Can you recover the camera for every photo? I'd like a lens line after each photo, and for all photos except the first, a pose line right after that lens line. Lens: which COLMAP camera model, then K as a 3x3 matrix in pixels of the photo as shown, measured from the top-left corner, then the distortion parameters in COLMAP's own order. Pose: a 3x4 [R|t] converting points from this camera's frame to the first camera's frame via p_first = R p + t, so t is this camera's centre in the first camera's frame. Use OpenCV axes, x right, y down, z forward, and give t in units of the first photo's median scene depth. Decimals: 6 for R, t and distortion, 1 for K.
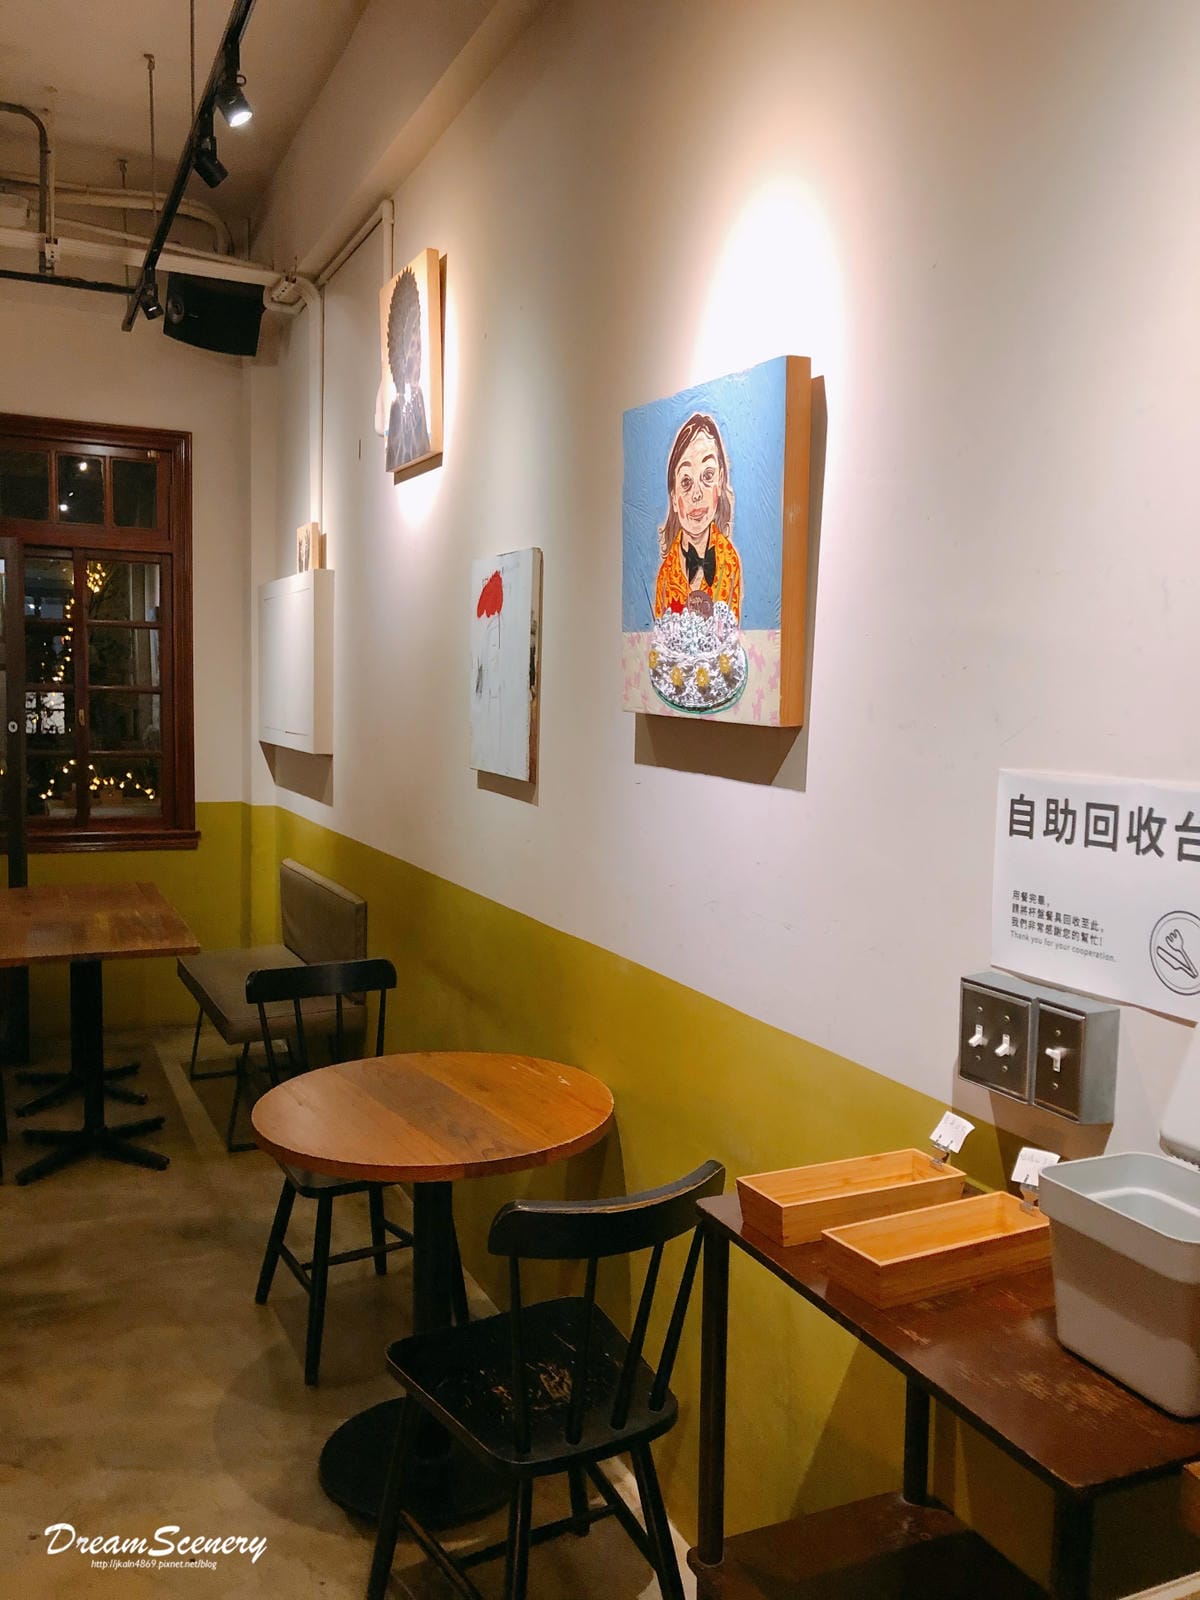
lens RADIAL K [[1275.6, 0, 600.0], [0, 1275.6, 800.0], [0, 0, 1]] dist [-0.032598, 0.166996]
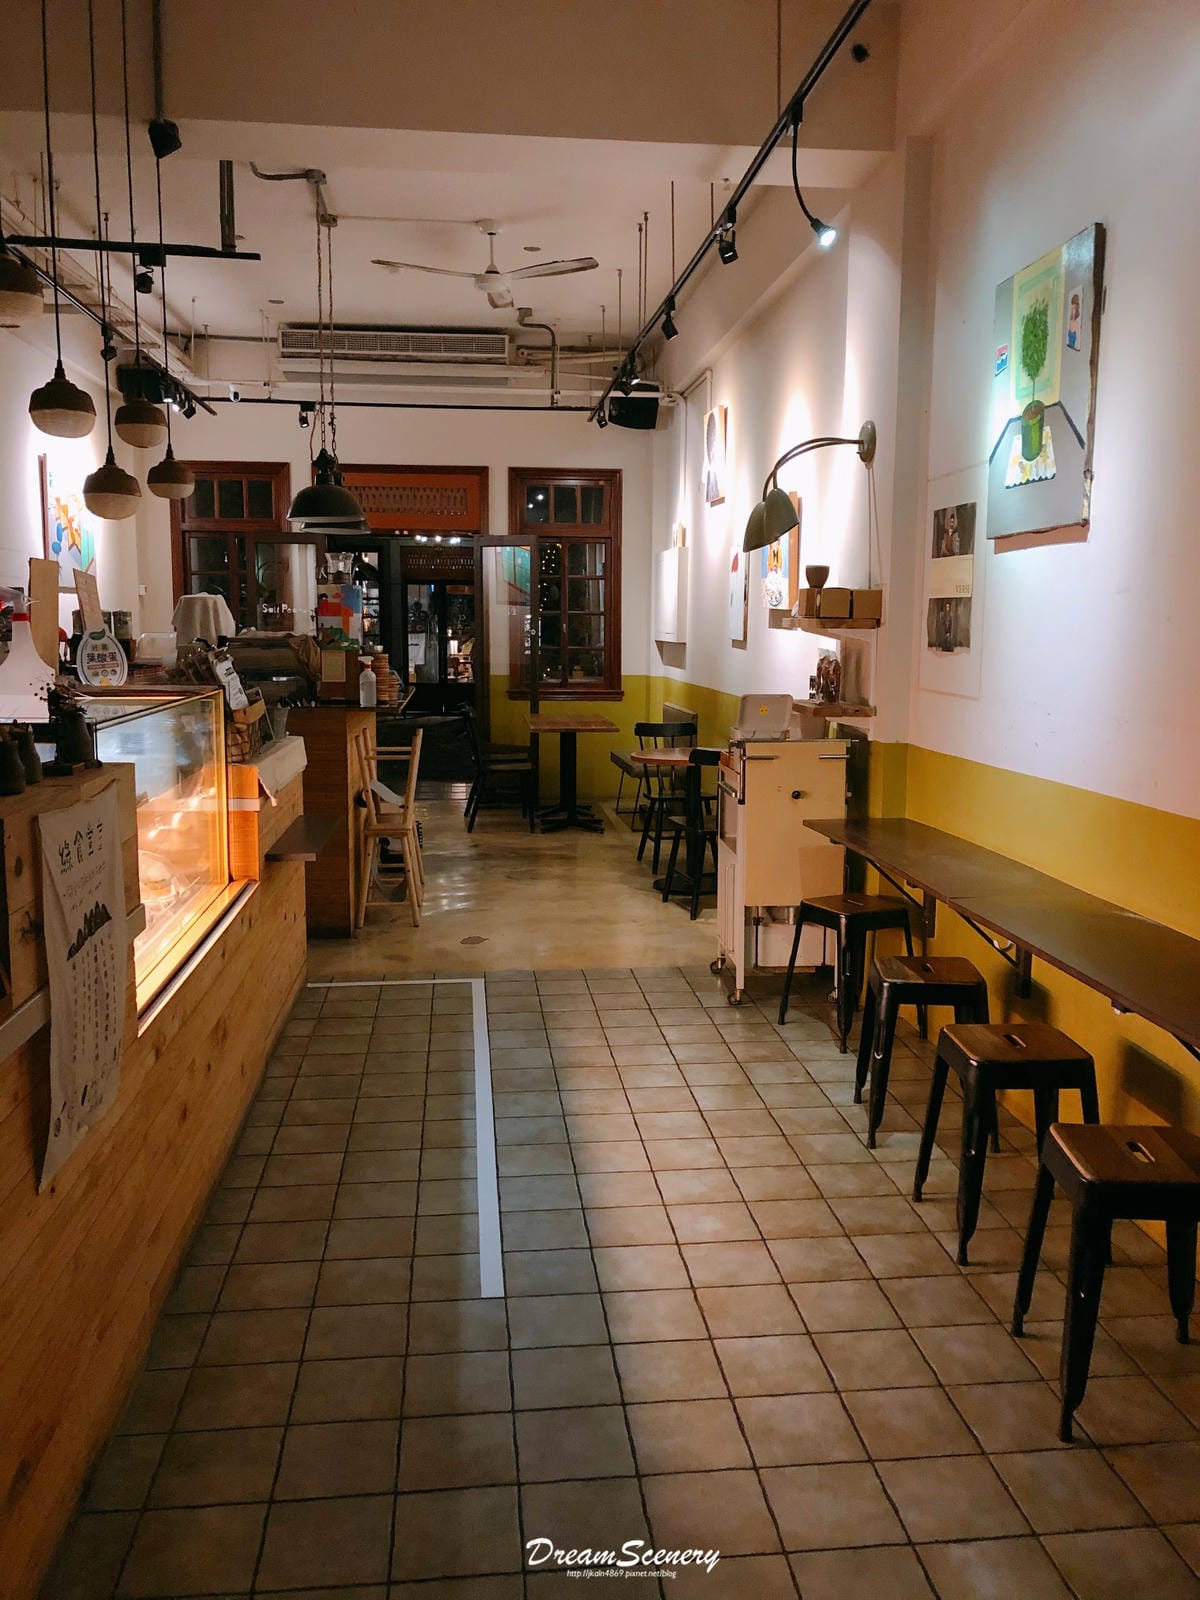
lens RADIAL K [[1275.6, 0, 600.0], [0, 1275.6, 800.0], [0, 0, 1]] dist [-0.032598, 0.166996]
pose [[0.942750, 0.026797, -0.332422, 0.307189], [-0.011251, 0.998755, 0.048603, 0.106336], [0.333311, -0.042081, 0.941877, -0.854481]]
